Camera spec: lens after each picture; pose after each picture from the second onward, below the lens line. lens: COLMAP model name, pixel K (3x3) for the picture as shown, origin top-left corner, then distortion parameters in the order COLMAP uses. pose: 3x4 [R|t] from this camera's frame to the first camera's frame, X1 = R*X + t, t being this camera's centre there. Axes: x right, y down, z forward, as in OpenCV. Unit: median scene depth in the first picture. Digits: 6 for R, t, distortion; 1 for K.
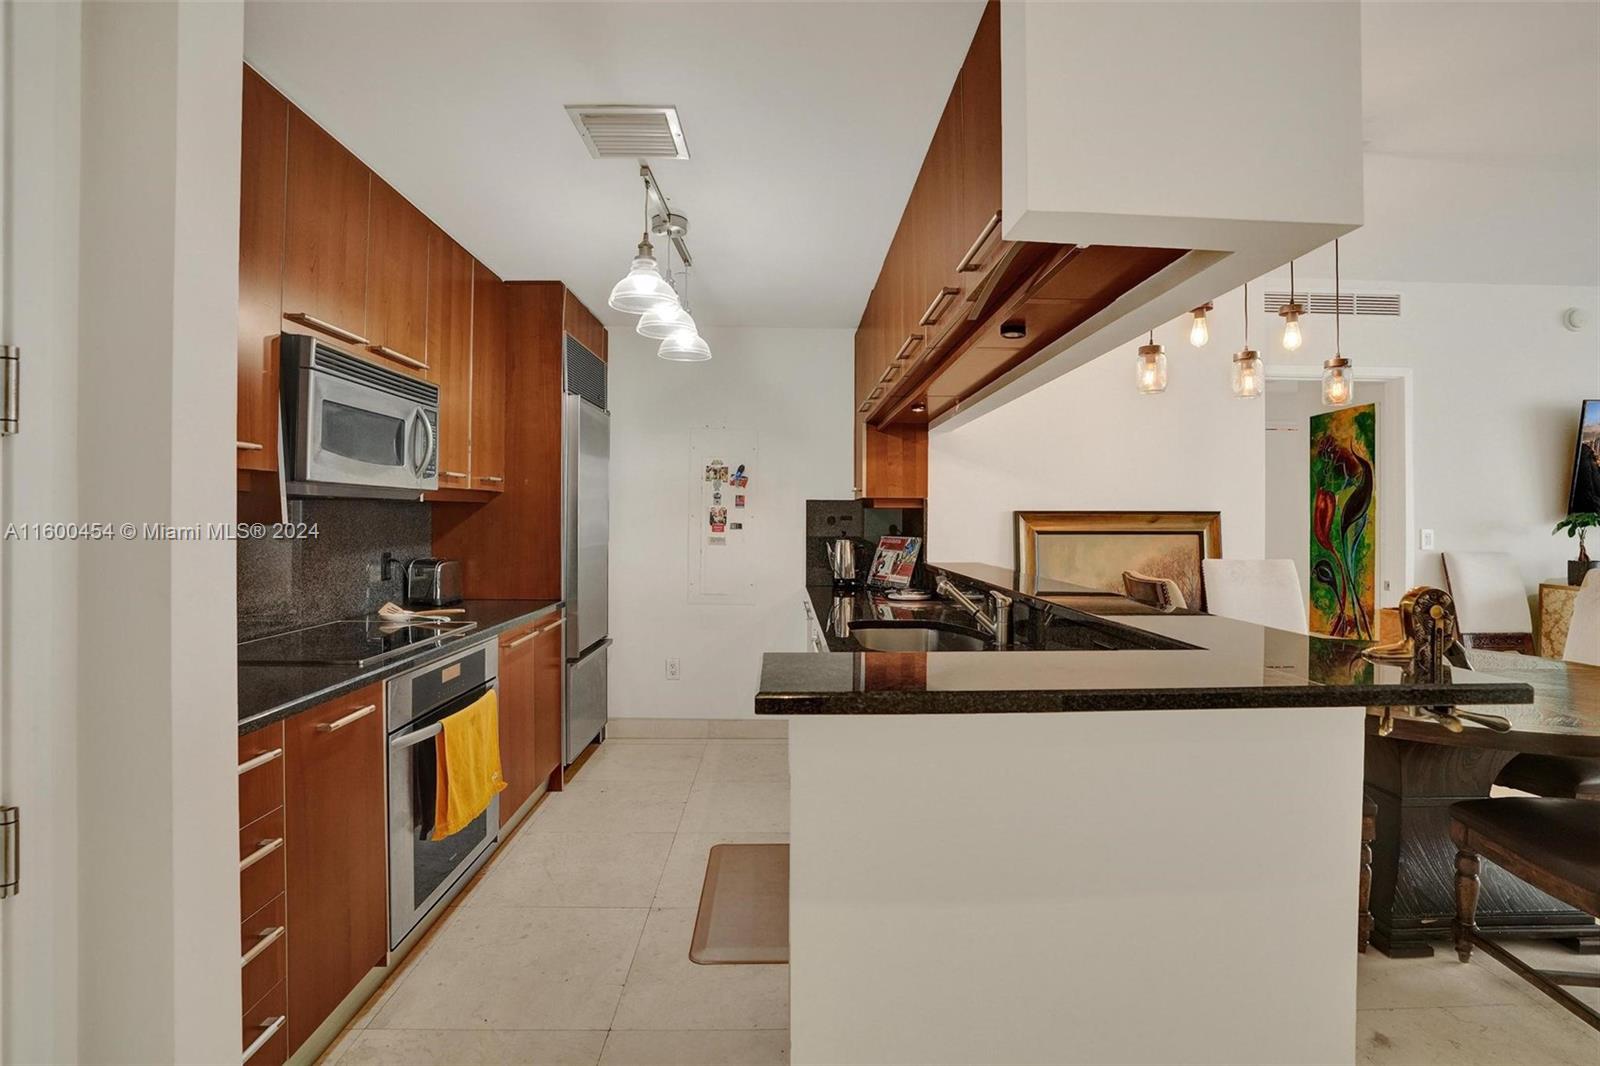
lens RADIAL K [[751.9, 0, 801.0], [0, 751.9, 525.2], [0, 0, 1]] dist [-0.067483, 0.026117]
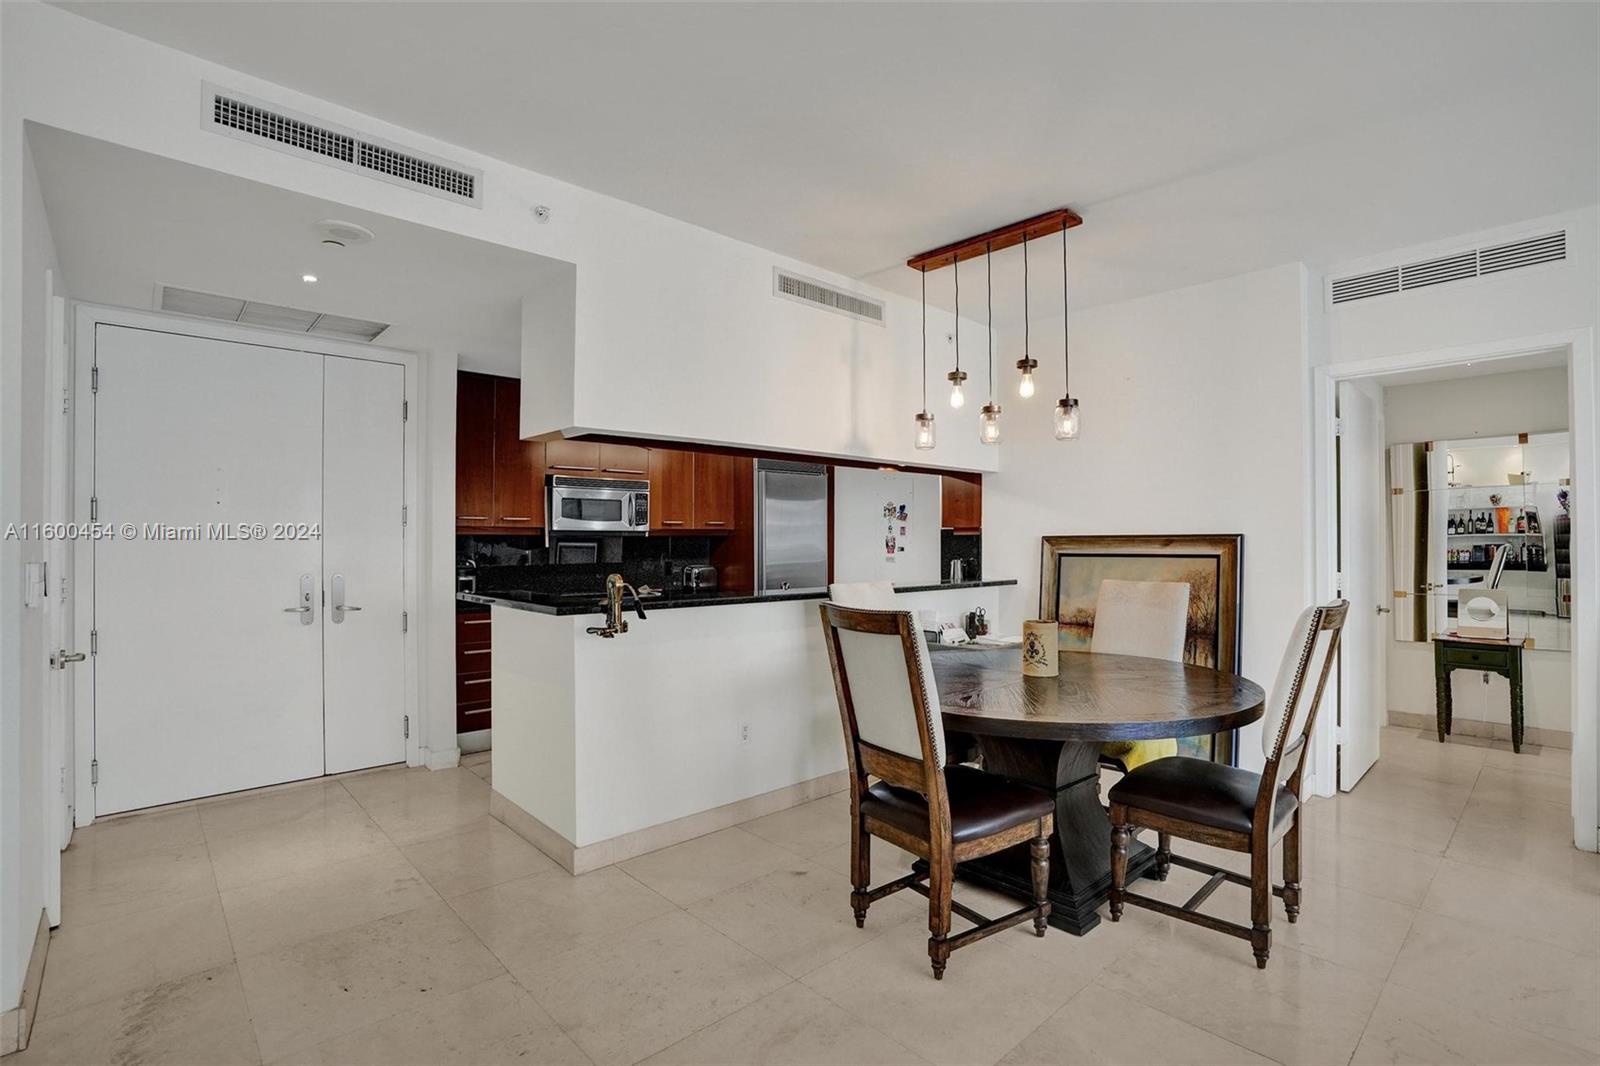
lens RADIAL K [[751.9, 0, 807.4], [0, 751.9, 532.4], [0, 0, 1]] dist [-0.067483, 0.026117]
pose [[0.663345, -0.015701, -0.748149, 0.888433], [-0.002373, 0.999731, -0.023084, 0.002812], [0.748310, 0.017088, 0.663129, -0.034771]]
